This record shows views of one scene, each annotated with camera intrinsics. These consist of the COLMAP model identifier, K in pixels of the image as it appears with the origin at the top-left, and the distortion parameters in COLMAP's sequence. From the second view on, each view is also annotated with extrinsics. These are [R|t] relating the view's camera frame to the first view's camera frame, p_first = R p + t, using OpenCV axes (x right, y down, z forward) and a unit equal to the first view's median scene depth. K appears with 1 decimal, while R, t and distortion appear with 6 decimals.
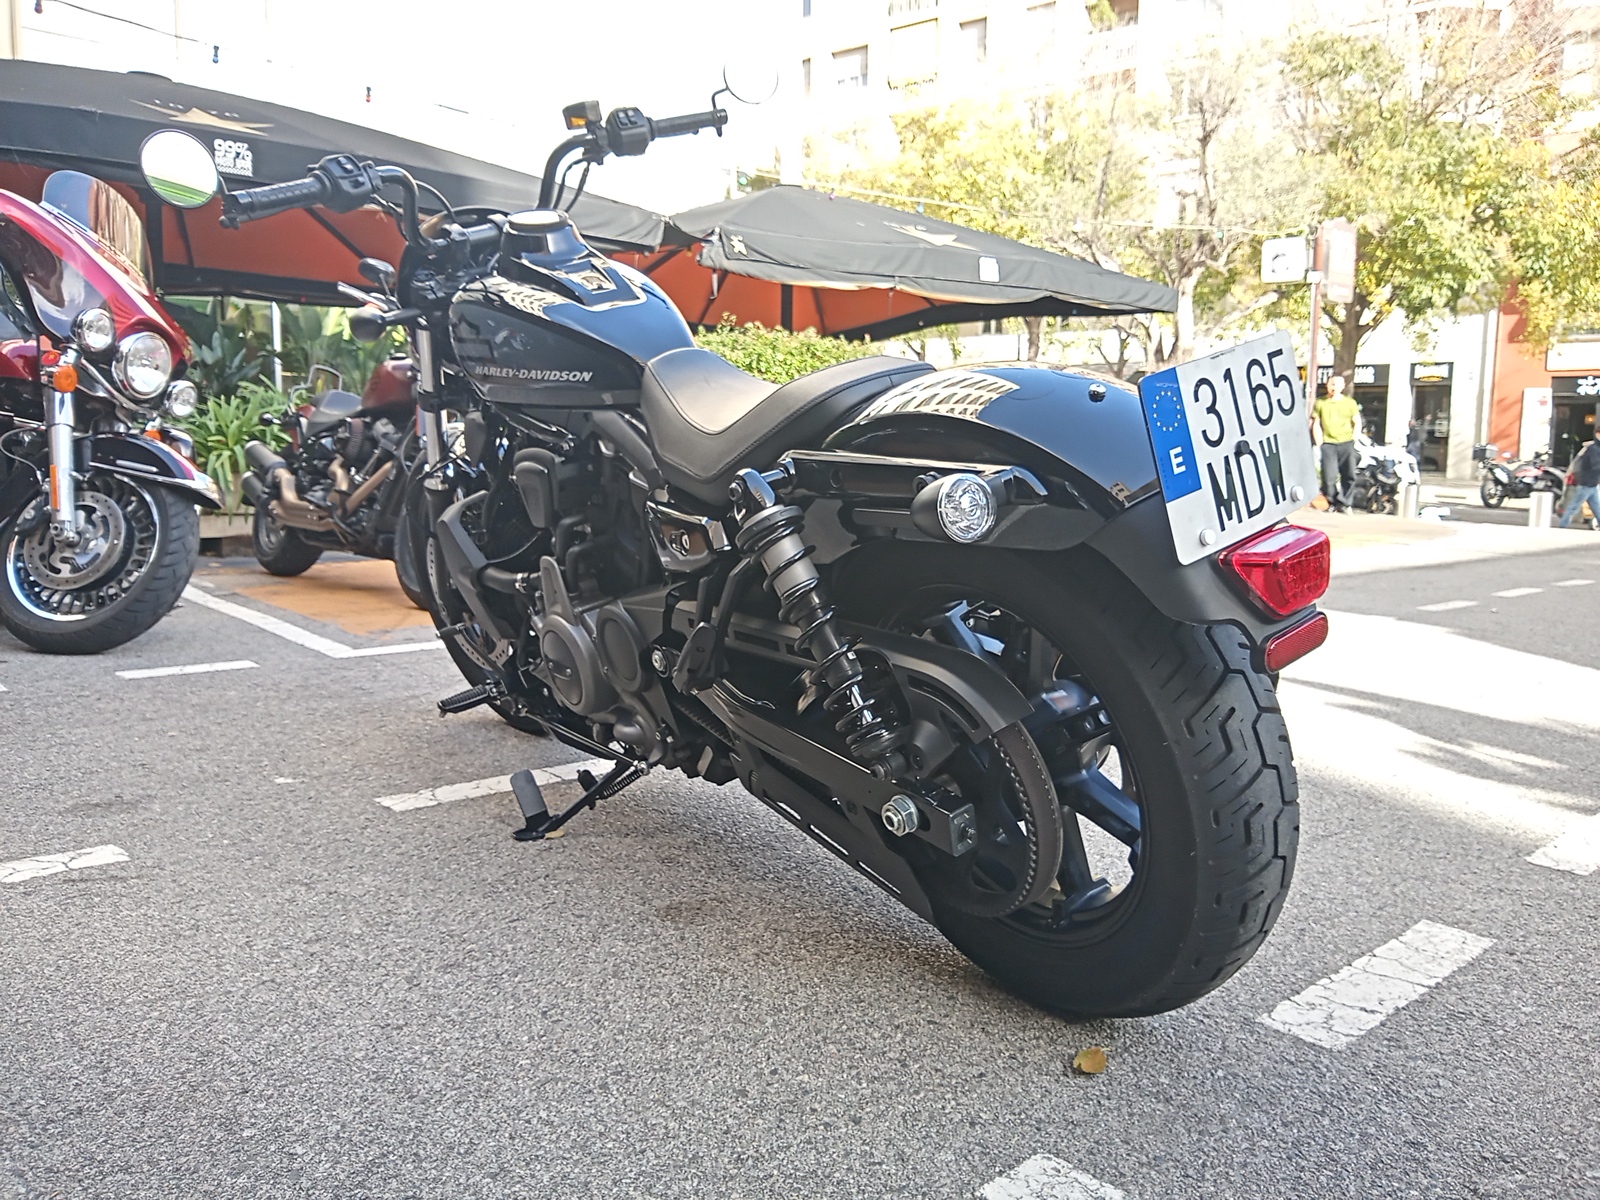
lens RADIAL K [[1221.6, 0, 798.7], [0, 1221.6, 600.0], [0, 0, 1]] dist [-0.031588, 0.033011]
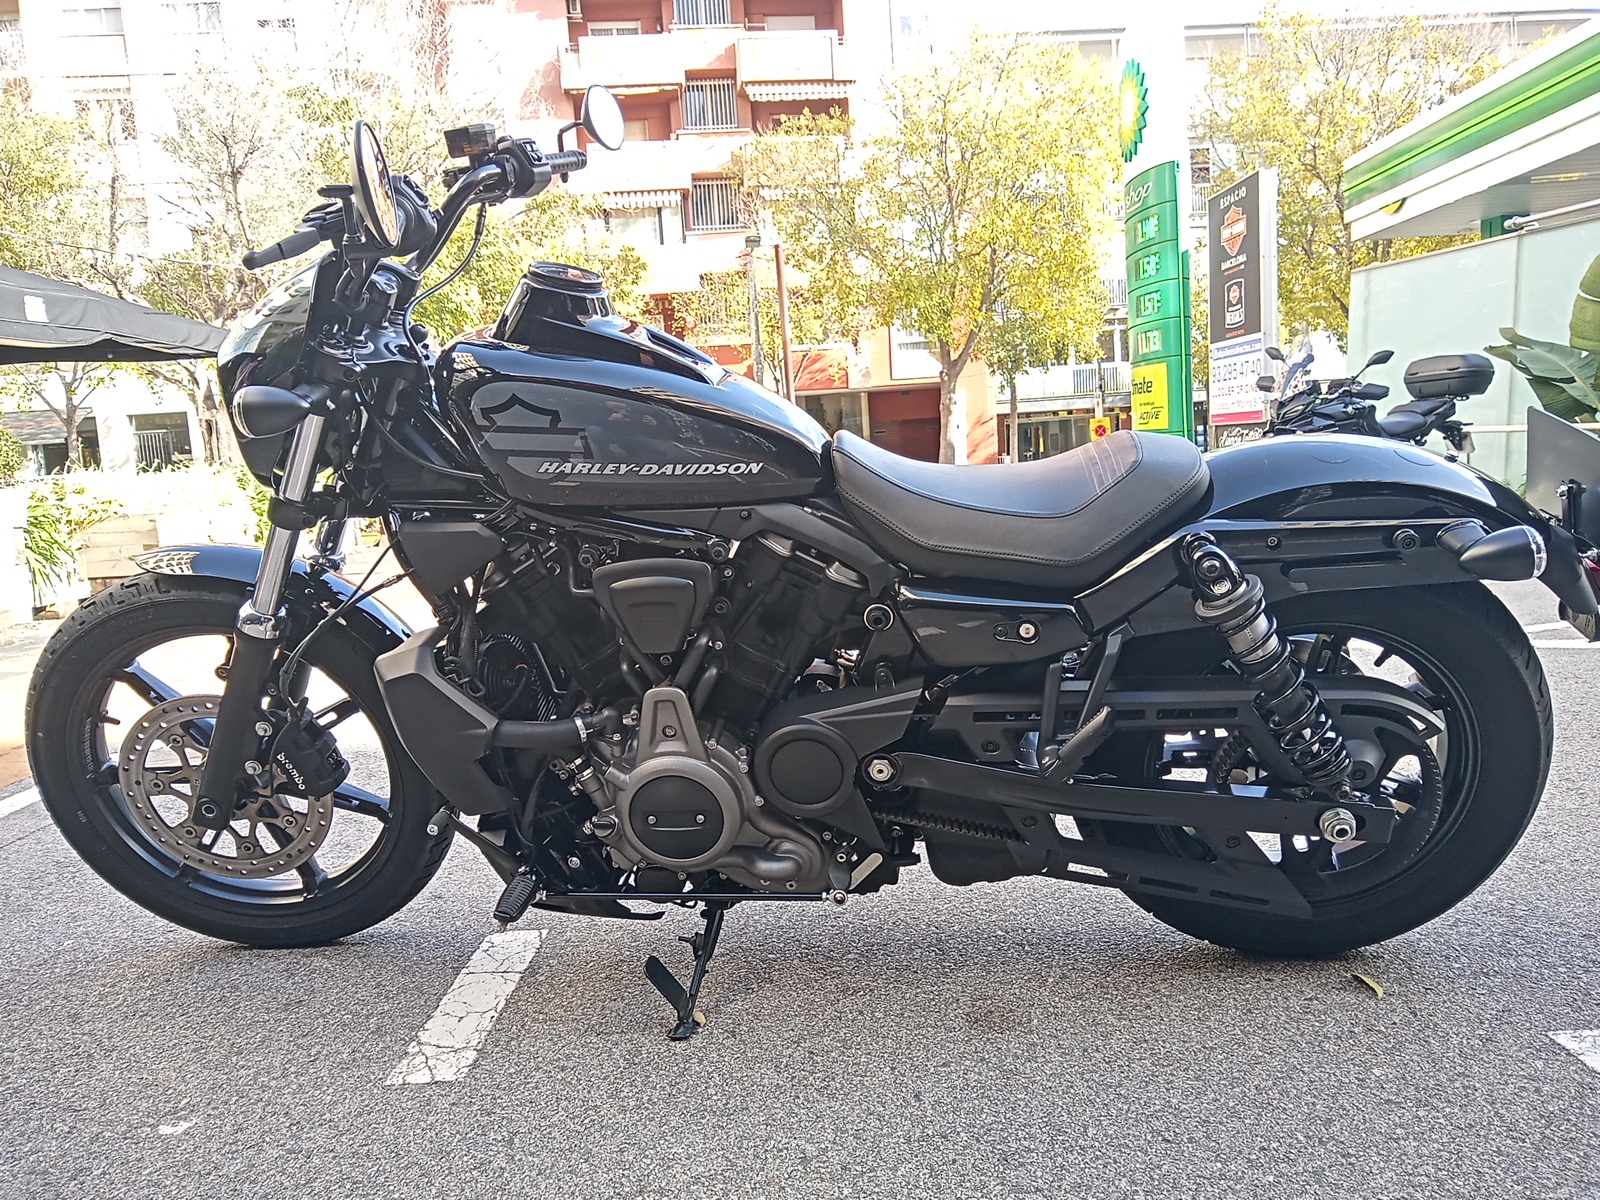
lens RADIAL K [[1221.6, 0, 806.0], [0, 1221.6, 607.4], [0, 0, 1]] dist [-0.031588, 0.033011]
pose [[0.693980, -0.146787, 0.704873, -0.618333], [0.164411, 0.985439, 0.043343, -0.094448], [-0.700971, 0.085810, 0.708009, 0.300360]]
